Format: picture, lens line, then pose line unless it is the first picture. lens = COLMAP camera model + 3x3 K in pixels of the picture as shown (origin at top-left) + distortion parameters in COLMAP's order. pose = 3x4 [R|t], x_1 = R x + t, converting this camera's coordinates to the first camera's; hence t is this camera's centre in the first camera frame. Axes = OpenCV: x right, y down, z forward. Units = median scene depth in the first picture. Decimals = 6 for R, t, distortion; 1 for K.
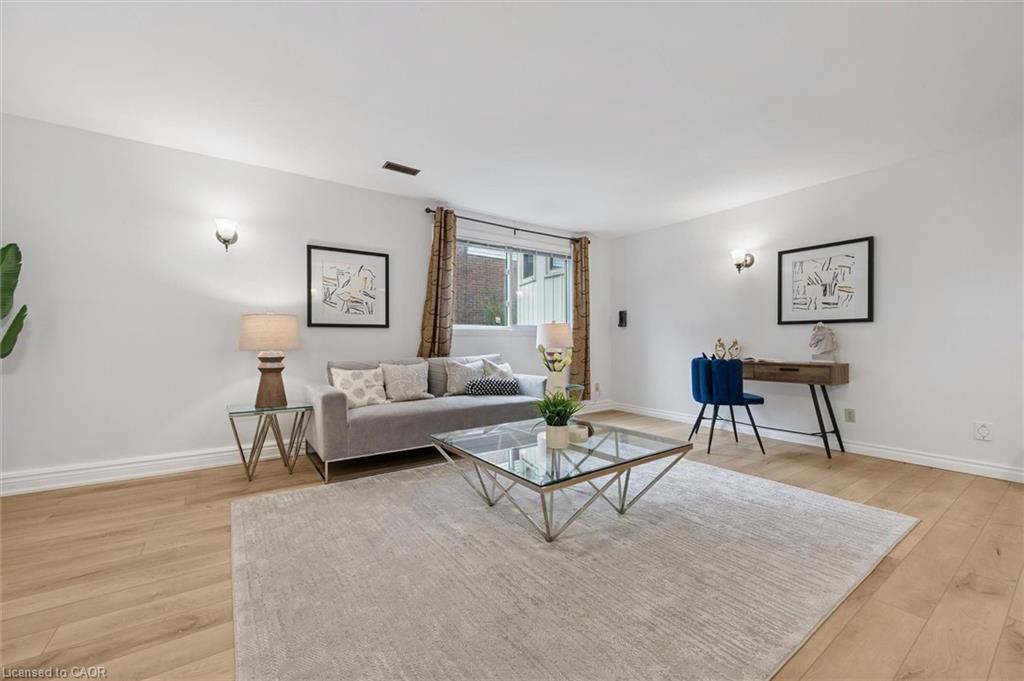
lens RADIAL K [[404.1, 0, 509.5], [0, 404.1, 343.1], [0, 0, 1]] dist [-0.002207, 0.000721]
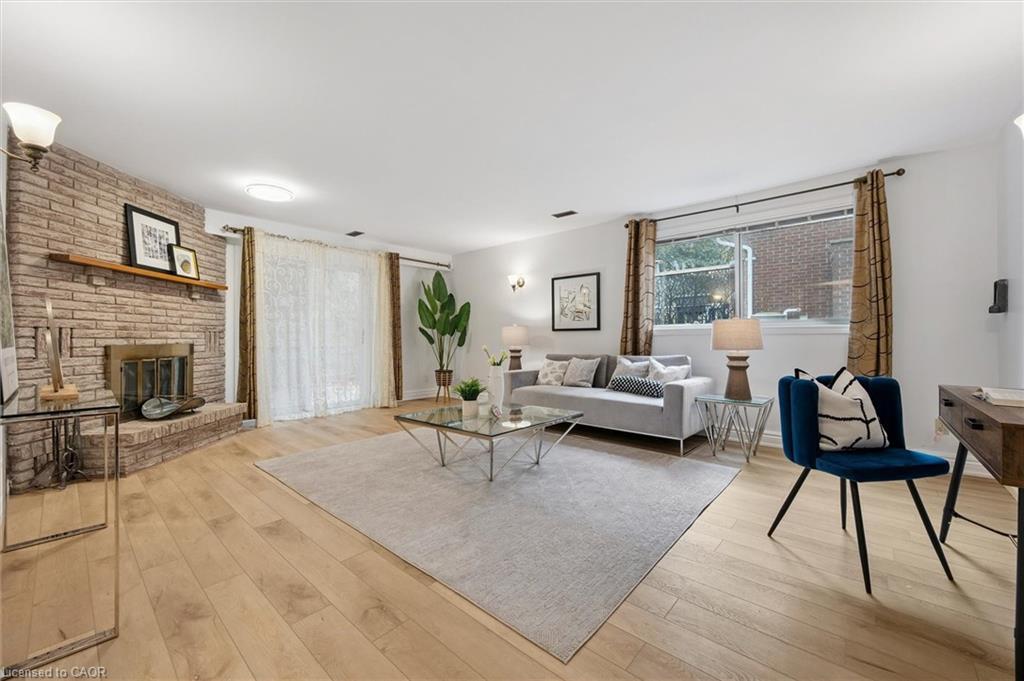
lens RADIAL K [[404.1, 0, 509.0], [0, 404.1, 337.0], [0, 0, 1]] dist [-0.002207, 0.000721]
pose [[0.223400, -0.004980, -0.974714, 0.799504], [-0.008262, 0.999941, -0.007003, -0.005330], [0.974692, 0.009617, 0.223346, 0.409178]]
